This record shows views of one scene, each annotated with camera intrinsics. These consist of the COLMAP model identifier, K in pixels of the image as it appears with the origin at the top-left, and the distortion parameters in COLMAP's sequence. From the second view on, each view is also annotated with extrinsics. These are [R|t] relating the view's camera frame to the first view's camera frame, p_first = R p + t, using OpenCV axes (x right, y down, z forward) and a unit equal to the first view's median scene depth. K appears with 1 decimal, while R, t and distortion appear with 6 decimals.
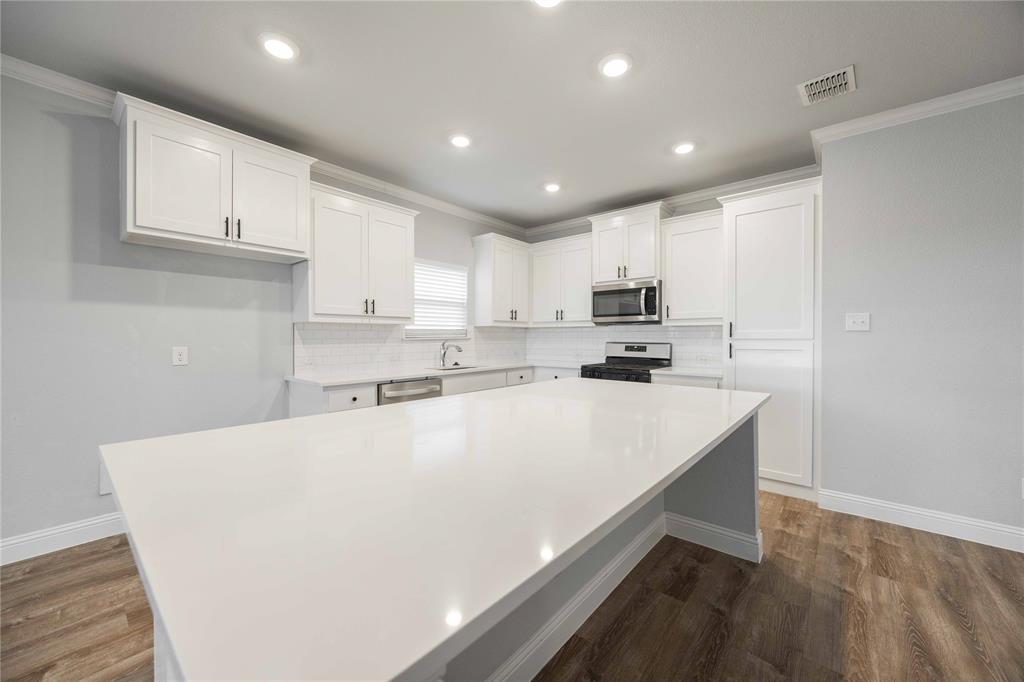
lens RADIAL K [[394.7, 0, 513.3], [0, 394.7, 336.9], [0, 0, 1]] dist [0.000095, -0.000187]
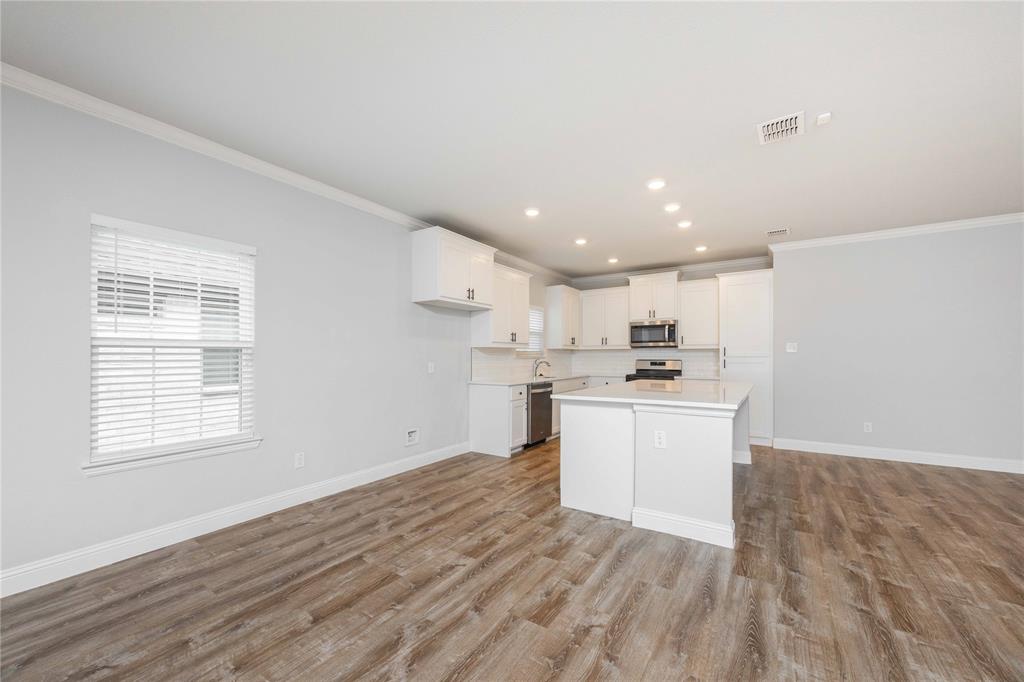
lens RADIAL K [[404.7, 0, 516.1], [0, 404.7, 351.7], [0, 0, 1]] dist [-0.000711, -0.000014]
pose [[0.991310, -0.000222, 0.131550, -0.458358], [0.001912, 0.999917, -0.012715, 0.002283], [-0.131536, 0.012856, 0.991228, -0.495334]]
